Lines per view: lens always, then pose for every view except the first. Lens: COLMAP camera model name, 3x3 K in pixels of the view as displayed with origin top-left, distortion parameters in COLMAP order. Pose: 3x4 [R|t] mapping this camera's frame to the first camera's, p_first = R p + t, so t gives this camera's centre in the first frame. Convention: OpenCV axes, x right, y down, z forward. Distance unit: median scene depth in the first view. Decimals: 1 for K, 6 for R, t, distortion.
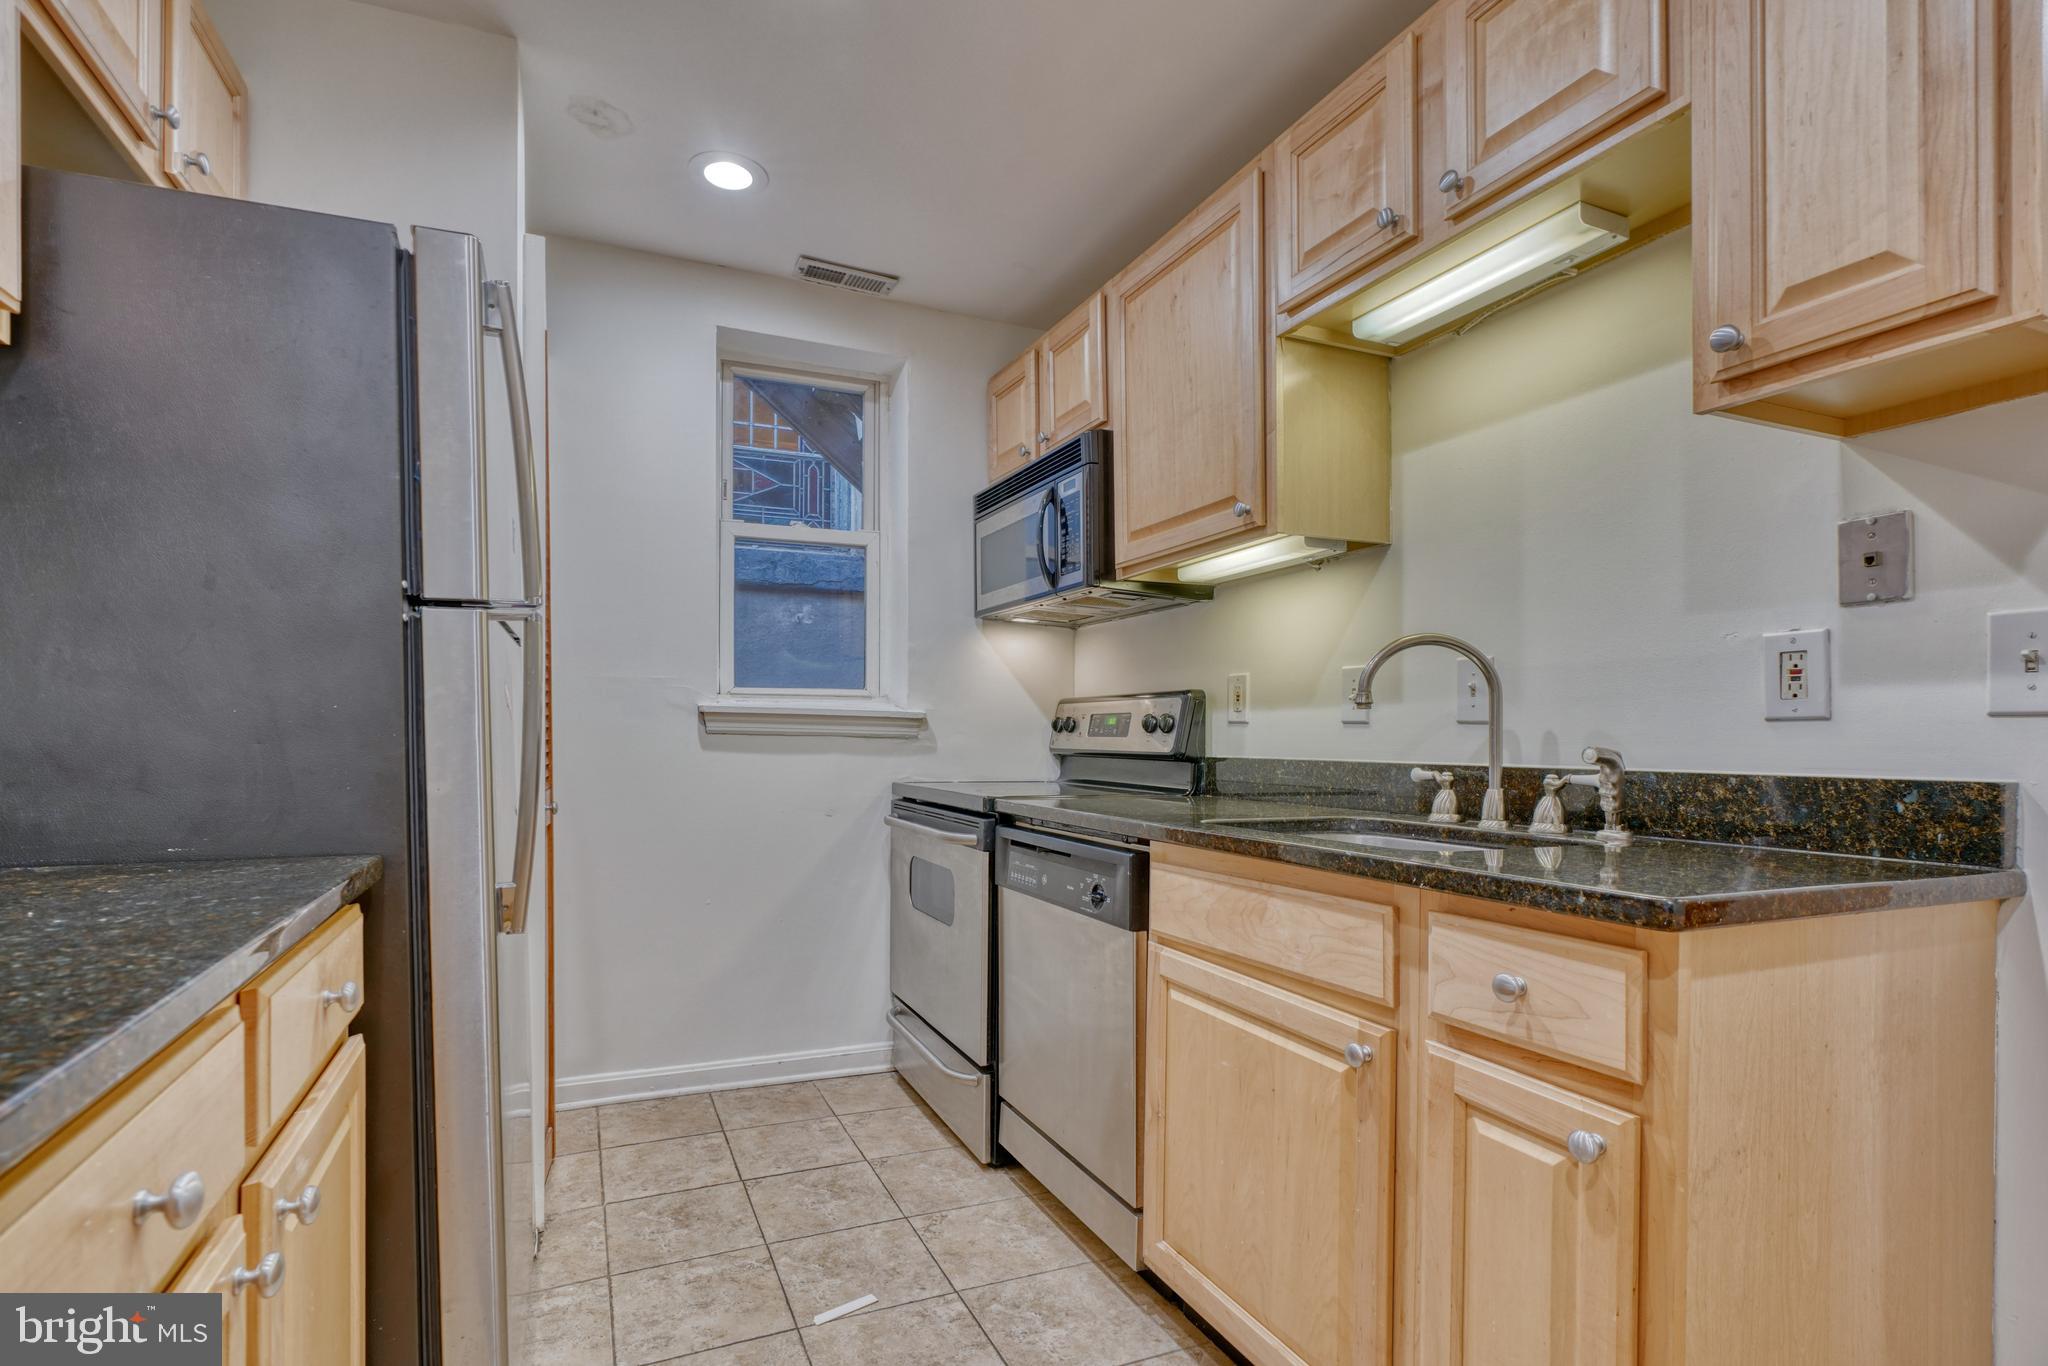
lens RADIAL K [[938.7, 0, 1031.8], [0, 938.7, 737.4], [0, 0, 1]] dist [-0.011788, 0.005565]
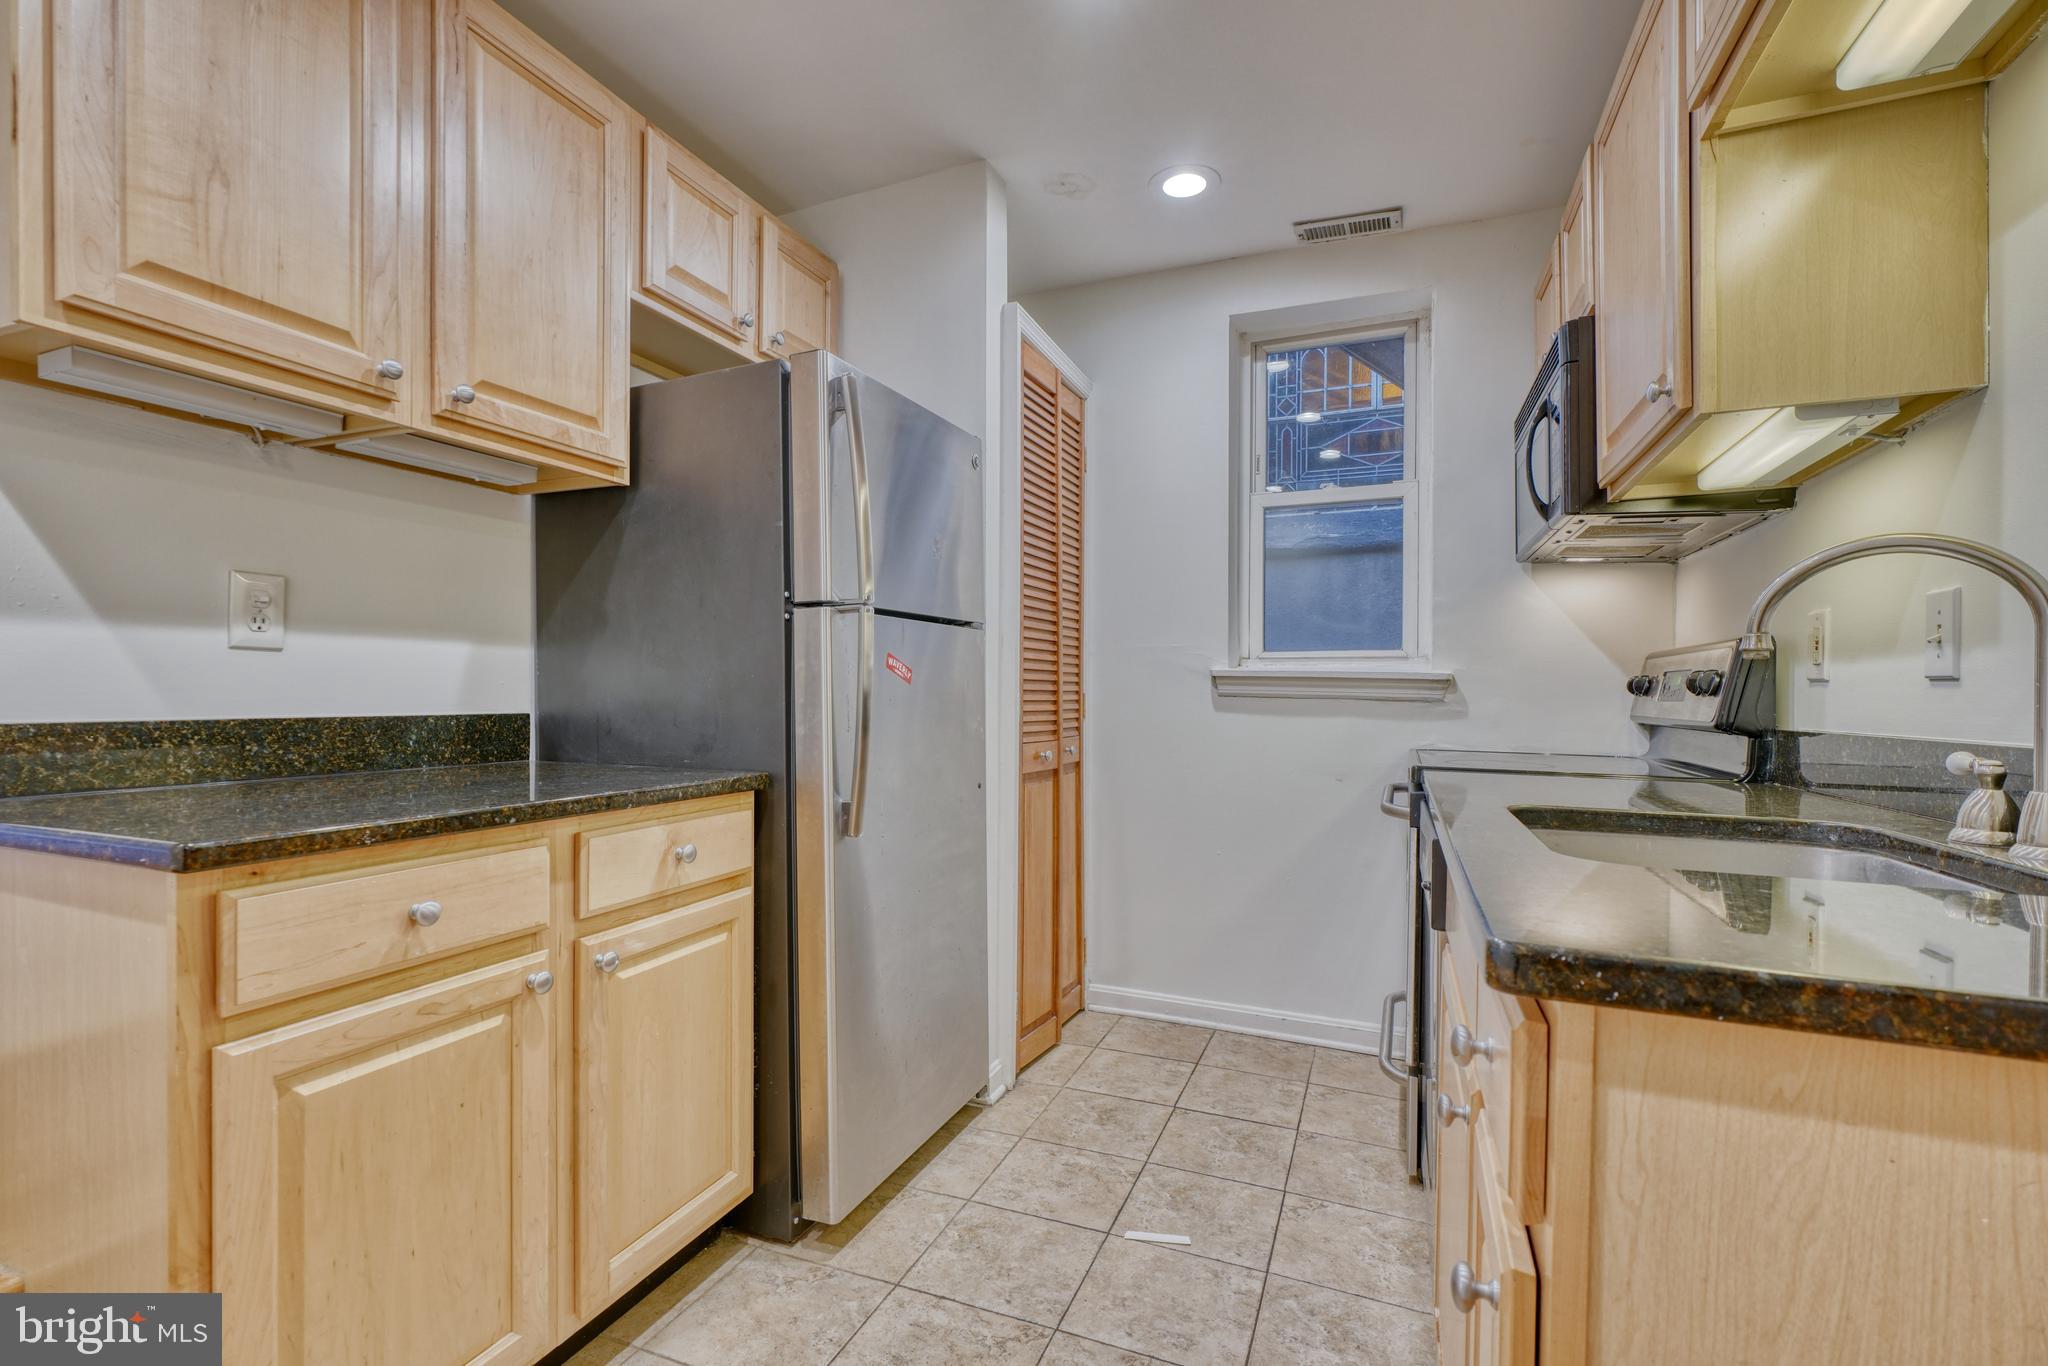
lens RADIAL K [[938.7, 0, 1027.7], [0, 938.7, 695.5], [0, 0, 1]] dist [-0.011788, 0.005565]
pose [[0.698873, 0.000925, -0.715245, 0.330101], [-0.005871, 0.999973, -0.004443, 0.001806], [0.715222, 0.007305, 0.698859, 0.108517]]
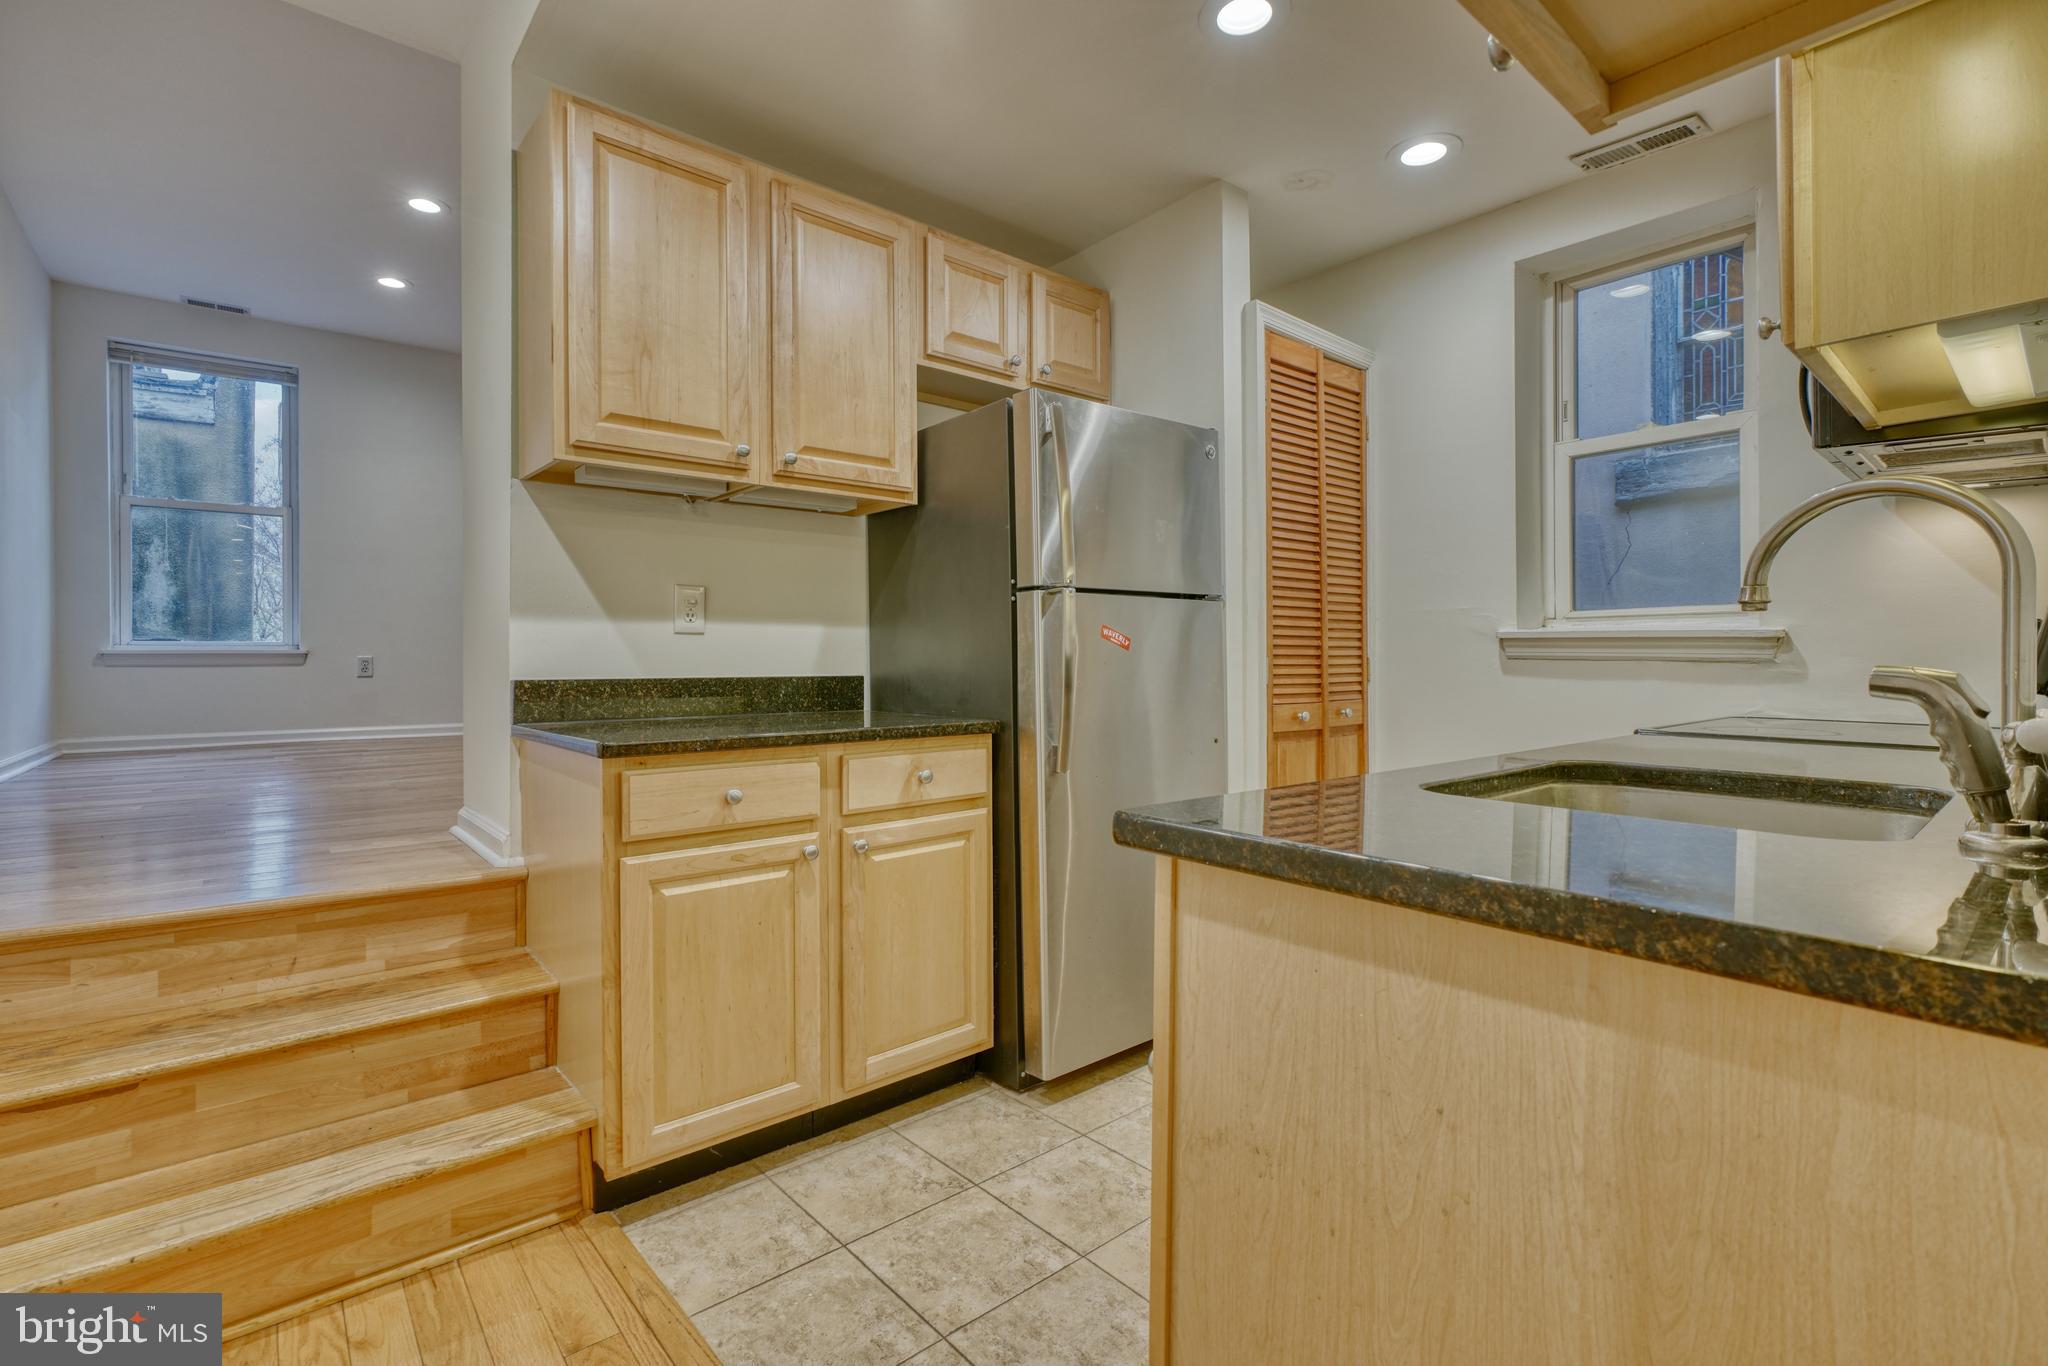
lens RADIAL K [[938.7, 0, 1027.7], [0, 938.7, 661.1], [0, 0, 1]] dist [-0.011788, 0.005565]
pose [[0.308452, -0.006241, -0.951220, 0.577855], [0.000142, 0.999979, -0.006515, 0.006487], [0.951240, 0.001875, 0.308446, 0.213906]]
